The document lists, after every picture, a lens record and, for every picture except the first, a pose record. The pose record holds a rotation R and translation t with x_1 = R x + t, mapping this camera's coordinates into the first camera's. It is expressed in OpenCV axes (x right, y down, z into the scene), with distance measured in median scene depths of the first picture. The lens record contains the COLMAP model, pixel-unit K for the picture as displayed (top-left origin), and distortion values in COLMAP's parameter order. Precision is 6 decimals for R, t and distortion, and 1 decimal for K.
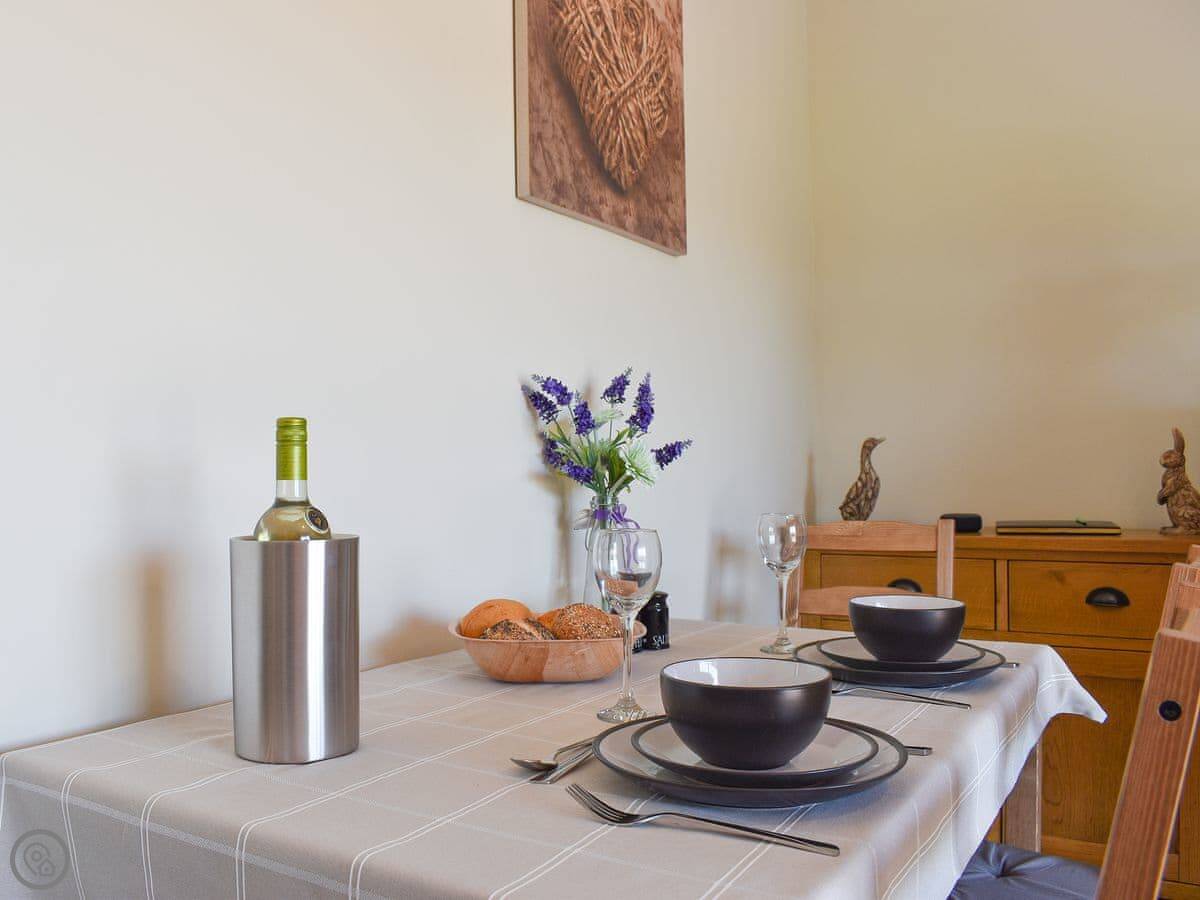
lens RADIAL K [[1147.1, 0, 589.6], [0, 1147.1, 446.1], [0, 0, 1]] dist [-0.094804, 0.000000]
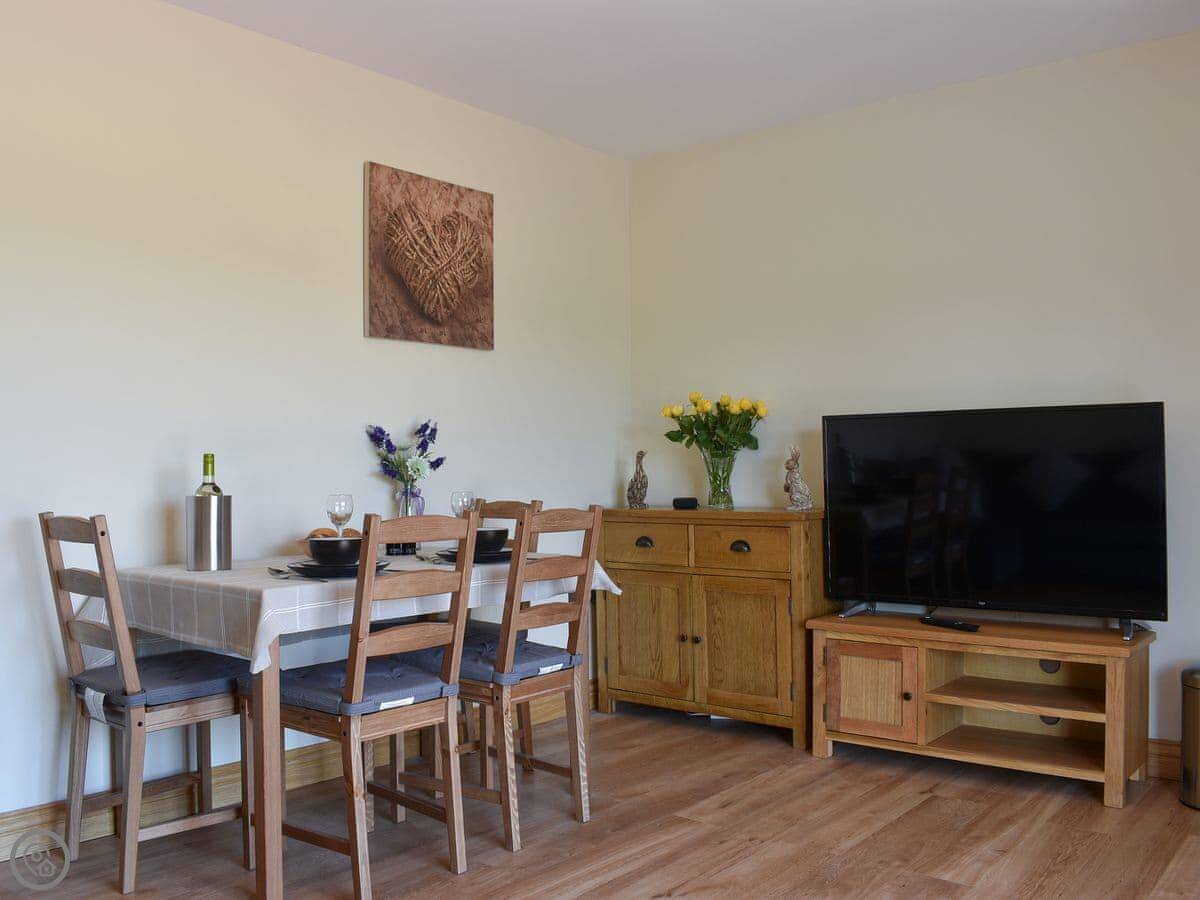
lens RADIAL K [[1147.1, 0, 608.0], [0, 1147.1, 454.4], [0, 0, 1]] dist [-0.094804, 0.000000]
pose [[0.993030, -0.003863, -0.117801, 0.548042], [0.004752, 0.999962, 0.007266, -0.020279], [0.117769, -0.007775, 0.993011, -0.872464]]
